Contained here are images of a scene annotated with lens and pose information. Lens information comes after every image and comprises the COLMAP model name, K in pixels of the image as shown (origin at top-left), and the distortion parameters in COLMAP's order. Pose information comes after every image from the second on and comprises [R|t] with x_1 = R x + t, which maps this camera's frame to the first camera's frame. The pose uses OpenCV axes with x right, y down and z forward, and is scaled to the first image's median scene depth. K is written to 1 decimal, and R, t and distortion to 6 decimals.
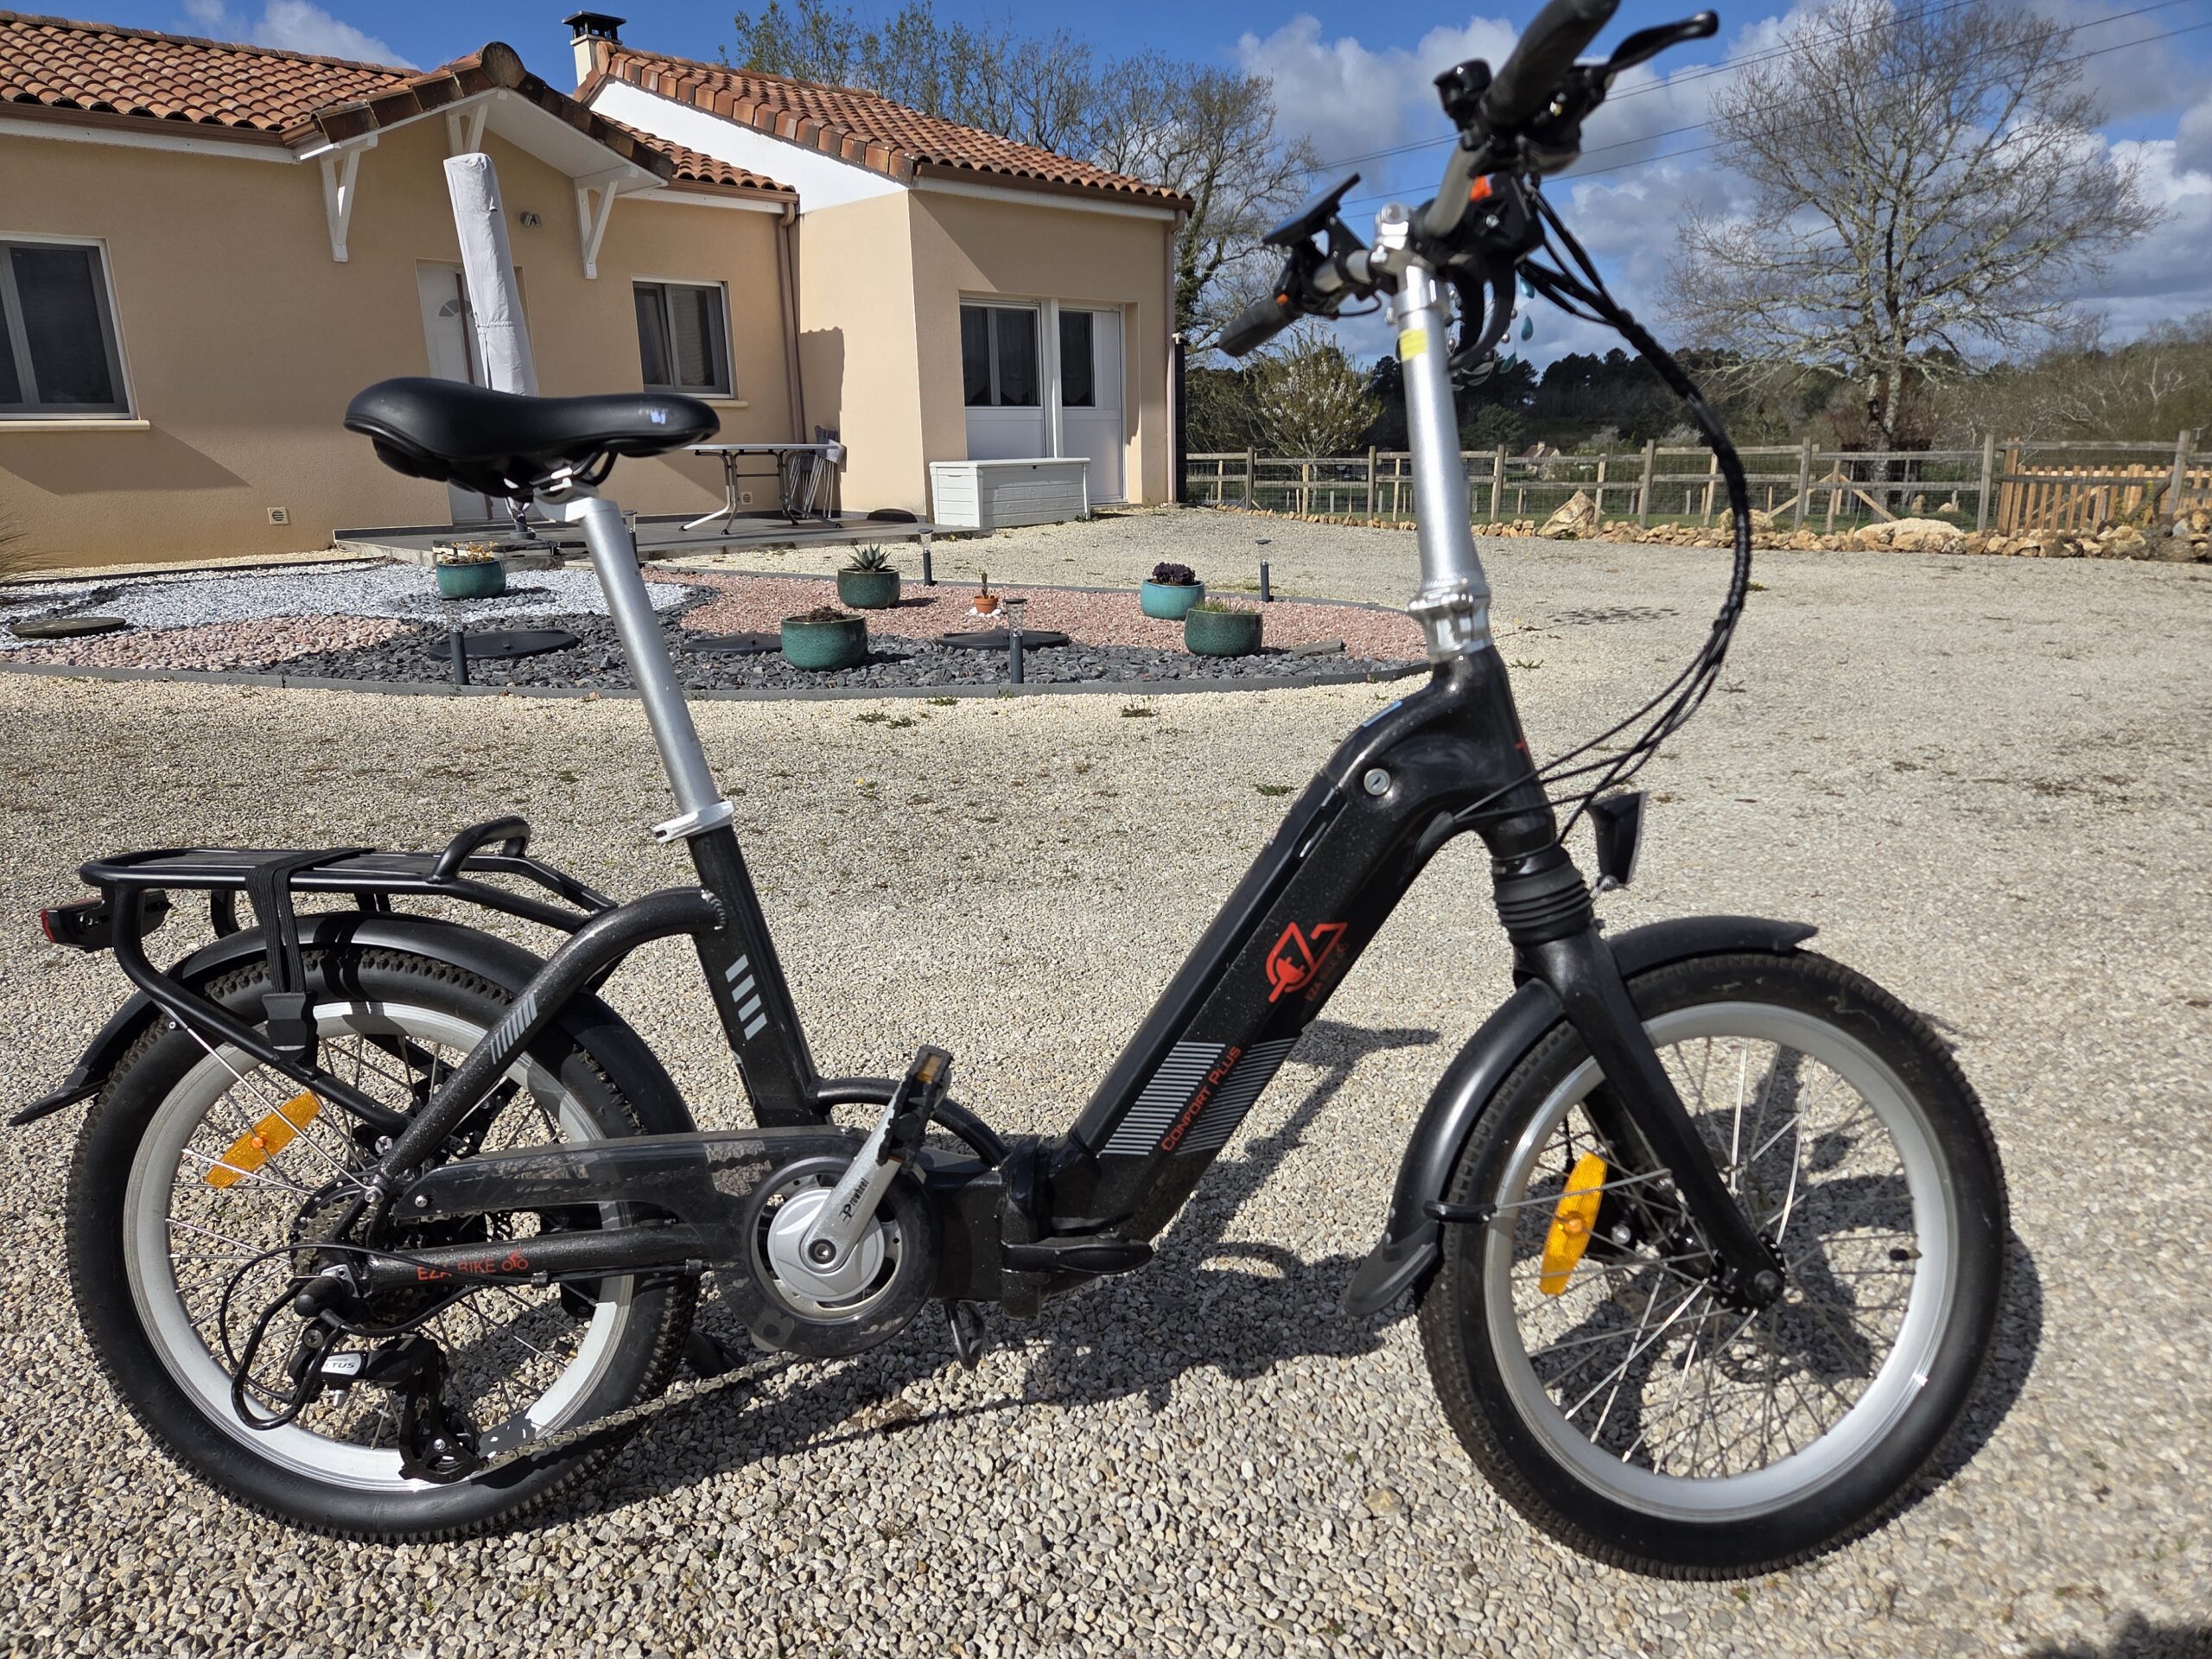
lens RADIAL K [[1704.4, 0, 1148.6], [0, 1704.4, 777.8], [0, 0, 1]] dist [0.108589, -0.084850]
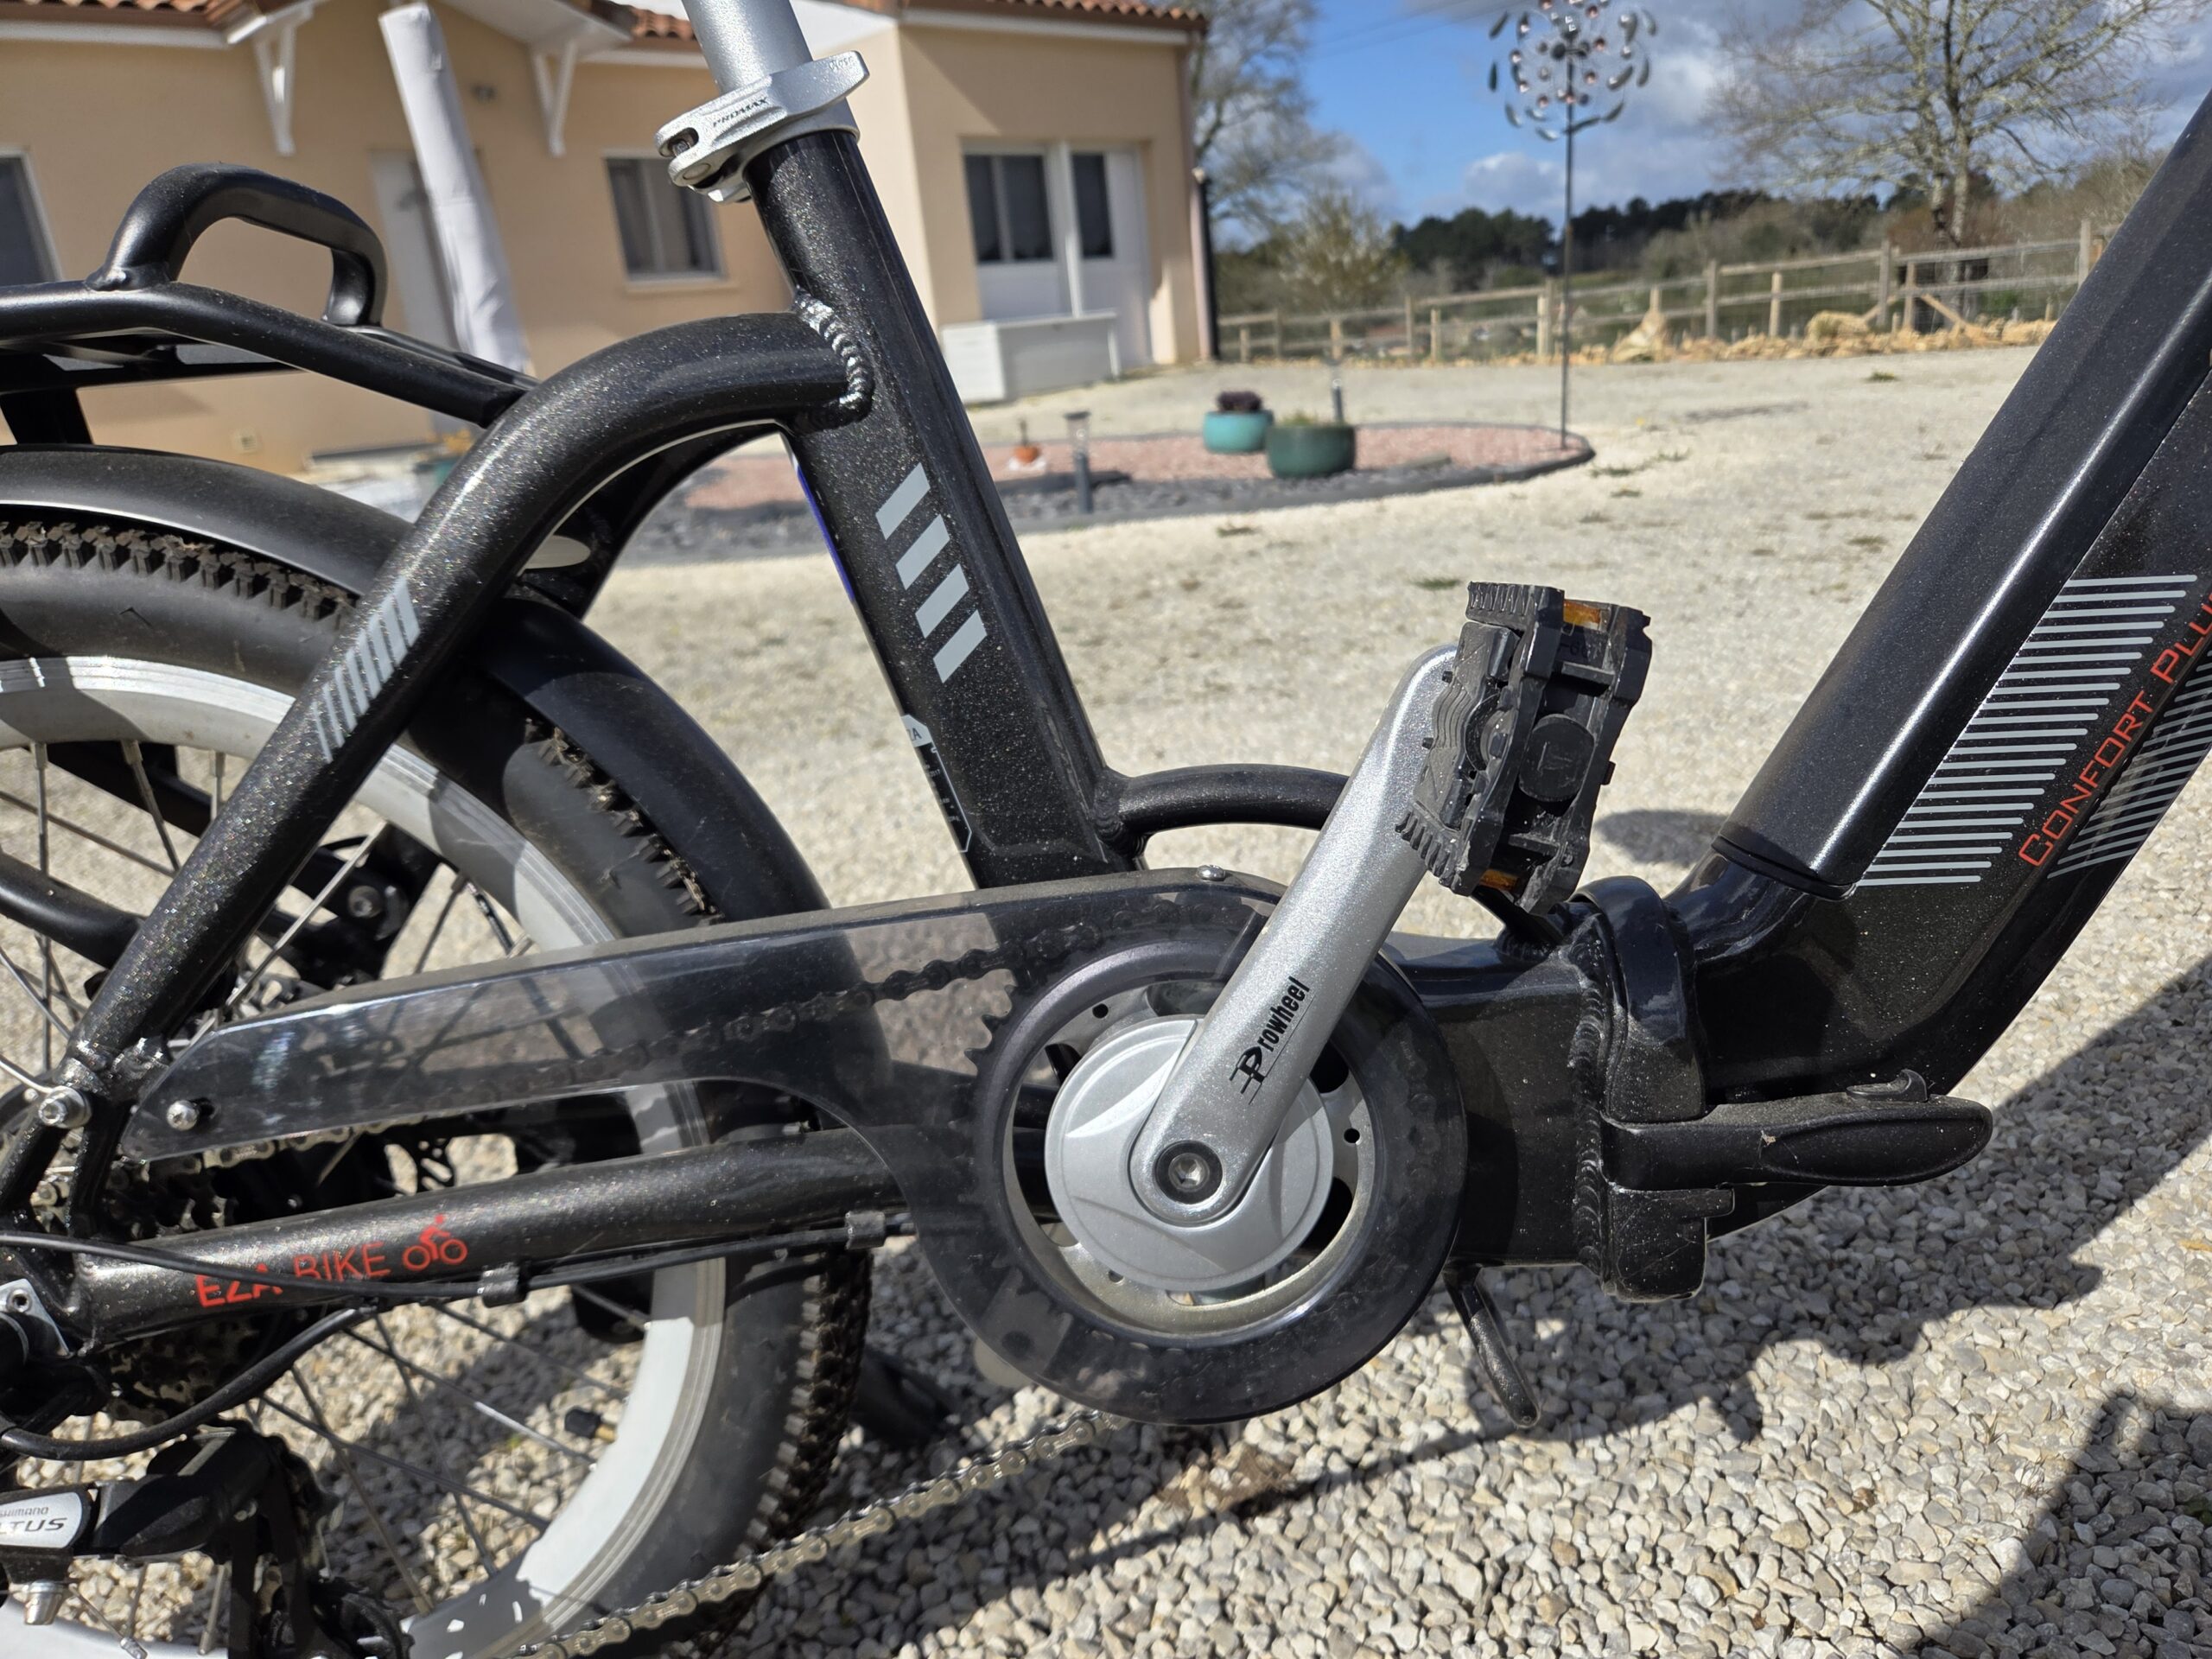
lens RADIAL K [[1540.2, 0, 1106.0], [0, 1540.2, 829.5], [0, 0, 1]] dist [0.072841, -0.063175]
pose [[0.996963, -0.076566, -0.014197, -0.171591], [0.077199, 0.995695, 0.051292, 0.153441], [0.010209, -0.052232, 0.998583, 0.563396]]
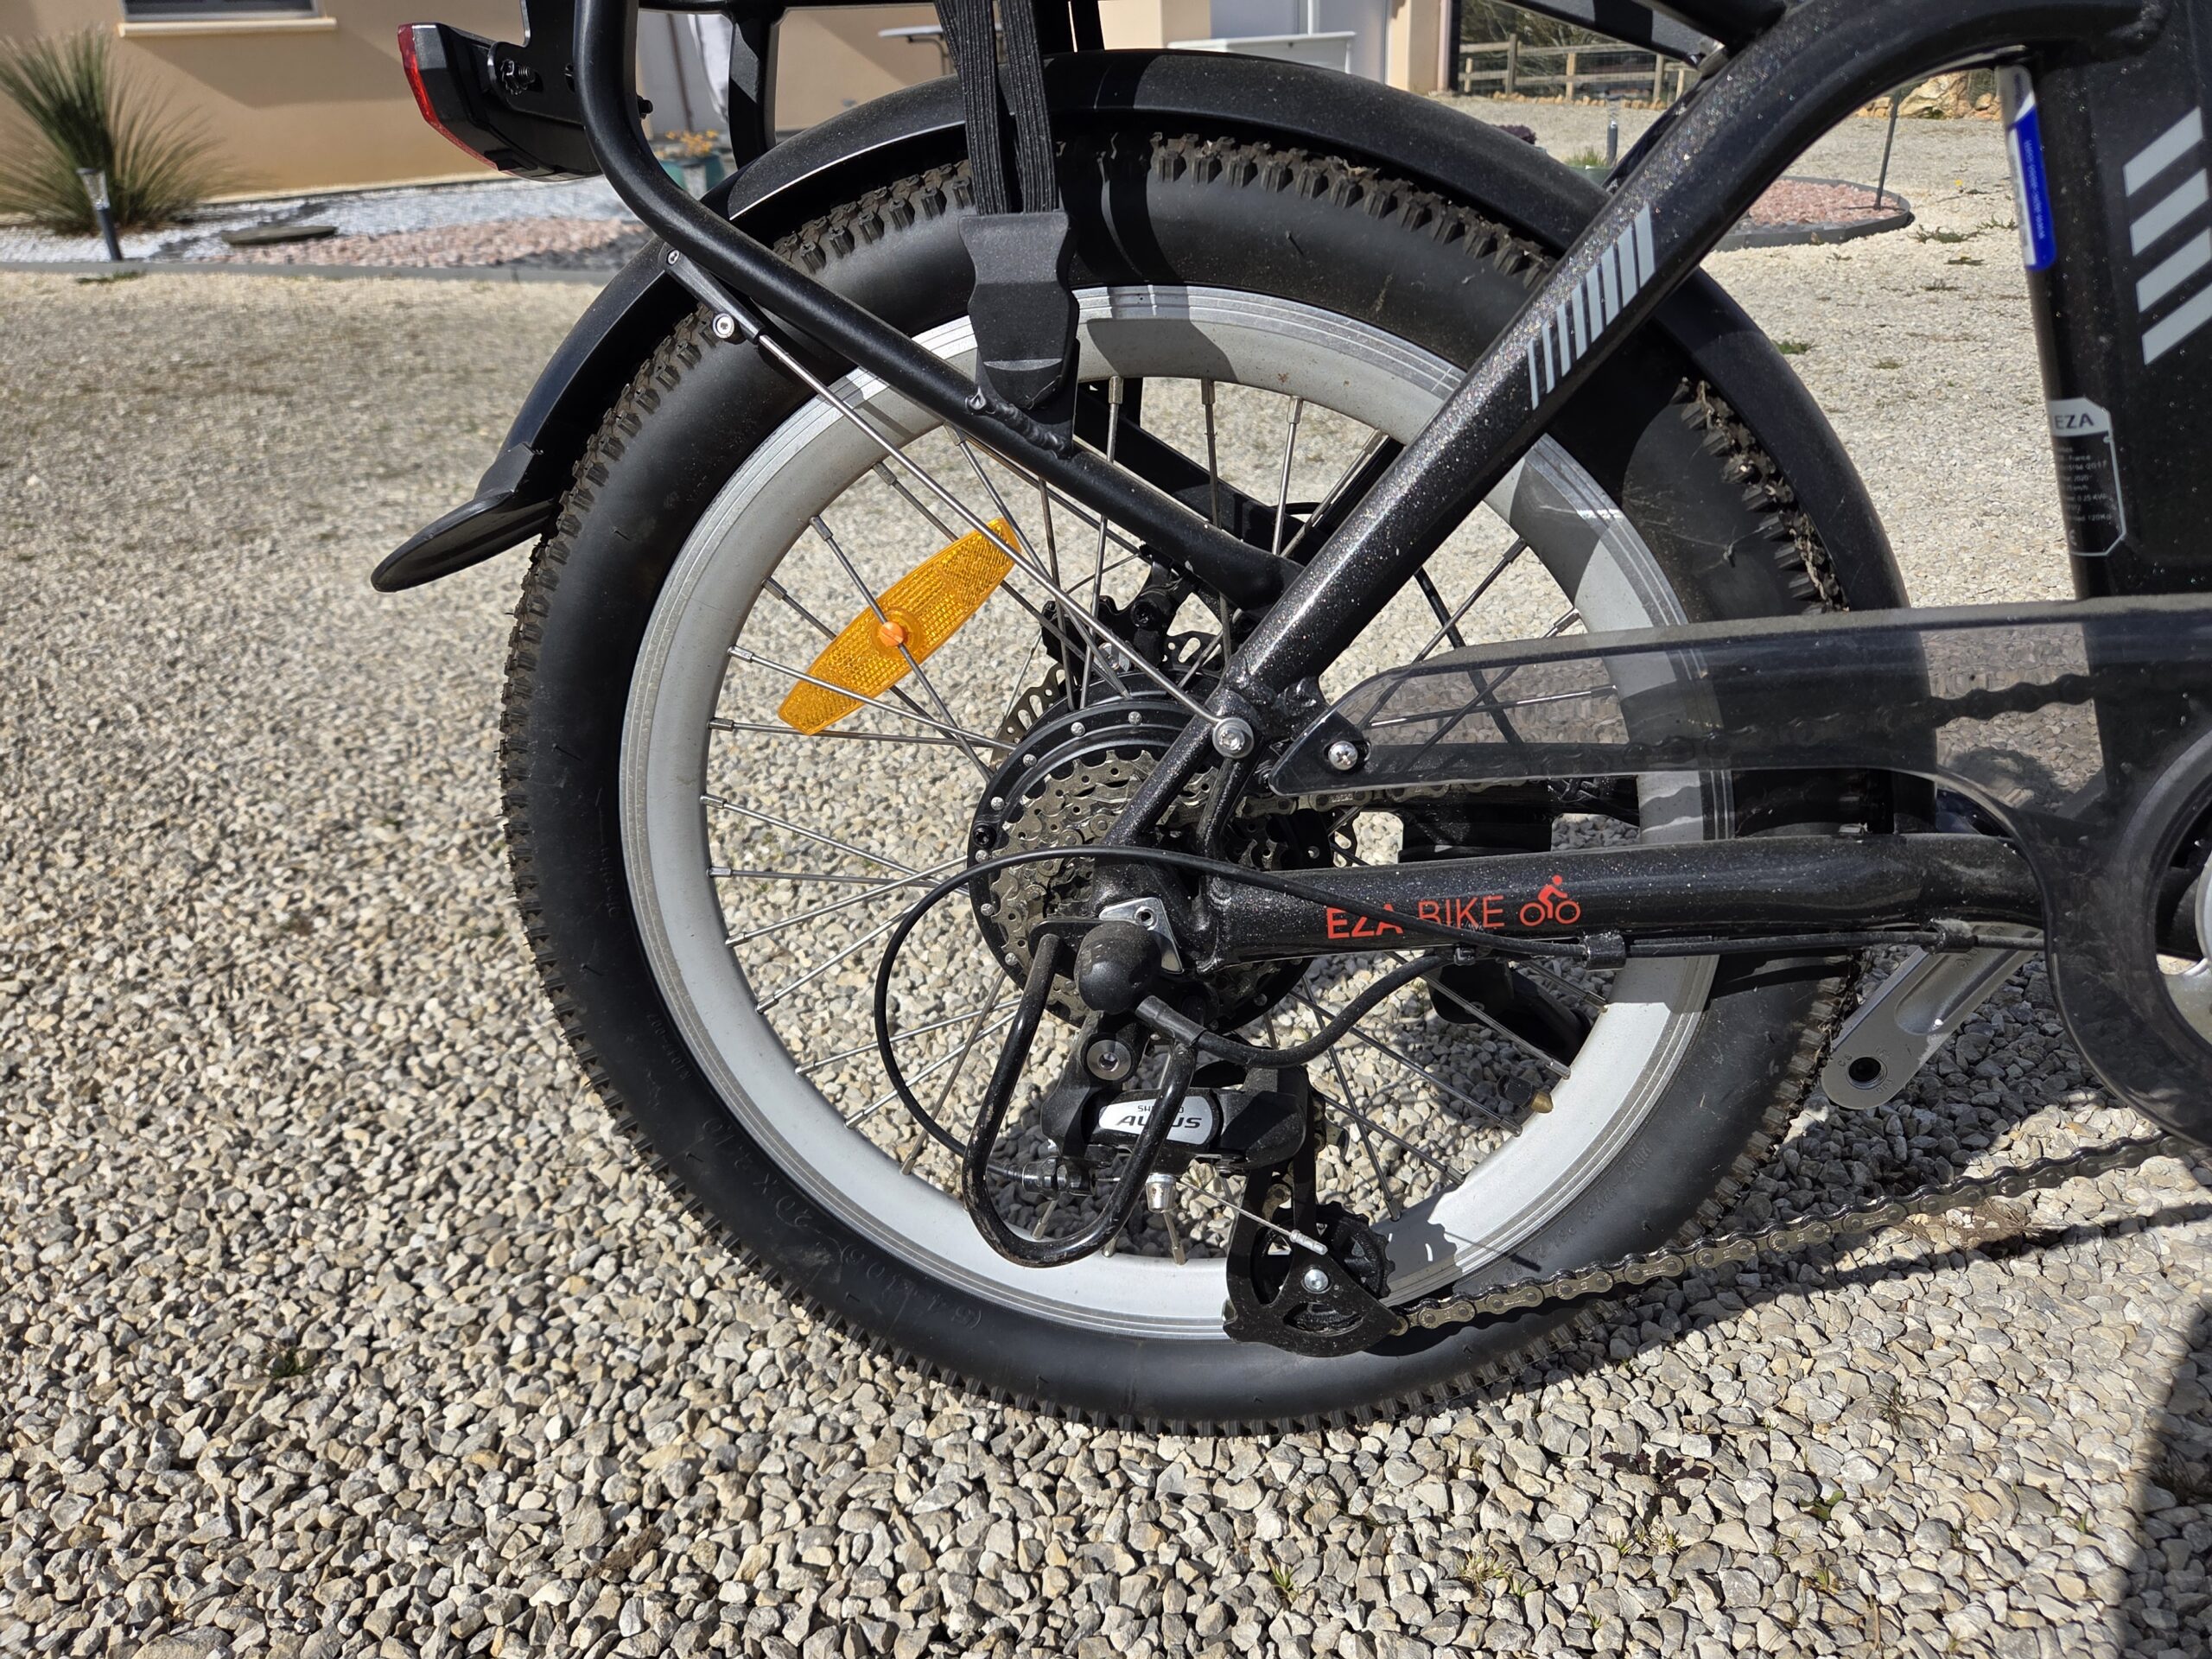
lens RADIAL K [[1532.6, 0, 1015.4], [0, 1532.6, 823.5], [0, 0, 1]] dist [0.028140, -0.006072]
pose [[0.993712, 0.016966, -0.110675, -0.395433], [0.004986, 0.980769, 0.195110, 0.164236], [0.111857, -0.194435, 0.974517, 0.554900]]
